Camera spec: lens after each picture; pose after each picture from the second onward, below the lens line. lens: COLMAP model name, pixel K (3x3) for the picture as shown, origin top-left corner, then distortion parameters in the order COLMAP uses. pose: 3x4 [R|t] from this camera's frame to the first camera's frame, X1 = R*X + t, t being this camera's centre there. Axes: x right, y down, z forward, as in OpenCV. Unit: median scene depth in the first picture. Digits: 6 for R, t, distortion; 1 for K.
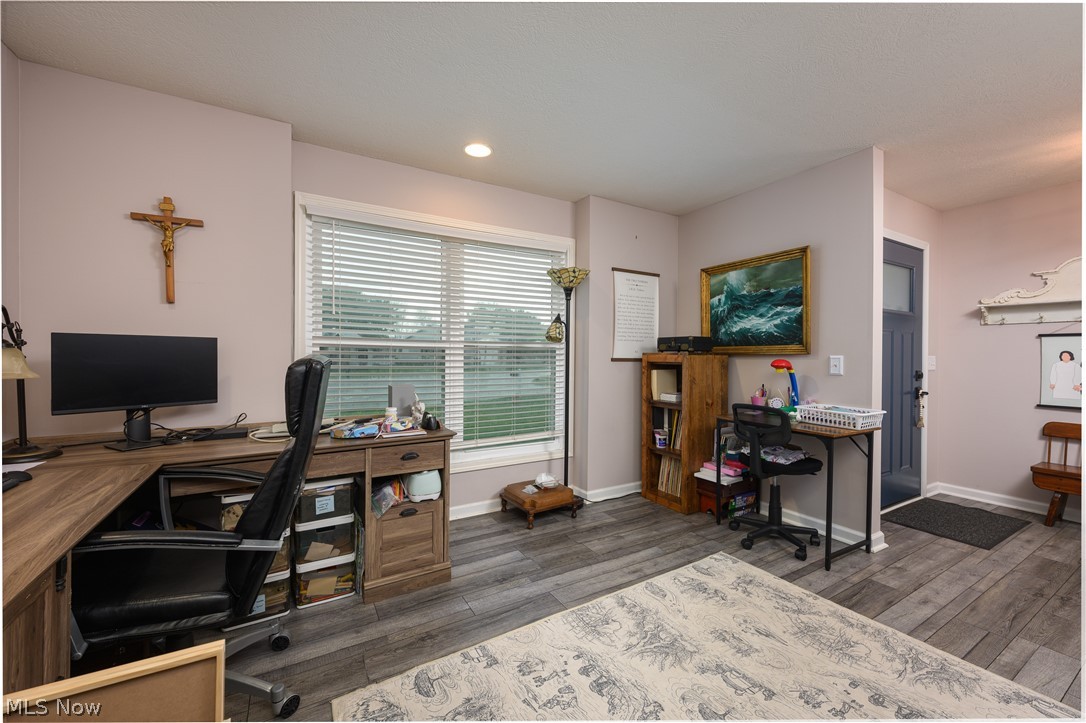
lens RADIAL K [[429.4, 0, 539.0], [0, 429.4, 356.7], [0, 0, 1]] dist [0.003206, -0.000174]
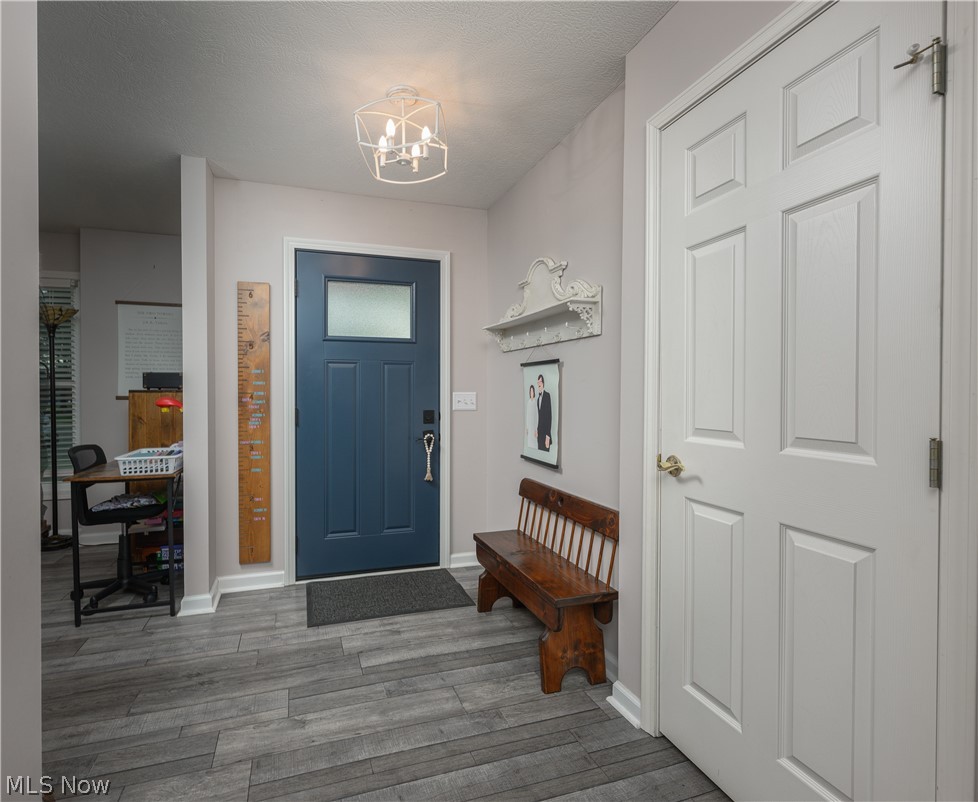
lens RADIAL K [[490.7, 0, 447.5], [0, 490.7, 399.0], [0, 0, 1]] dist [-0.003950, -0.000694]
pose [[0.974085, -0.000299, -0.226184, 1.814325], [0.002786, 0.999939, 0.010676, -0.000128], [0.226167, -0.011029, 0.974026, 0.176026]]
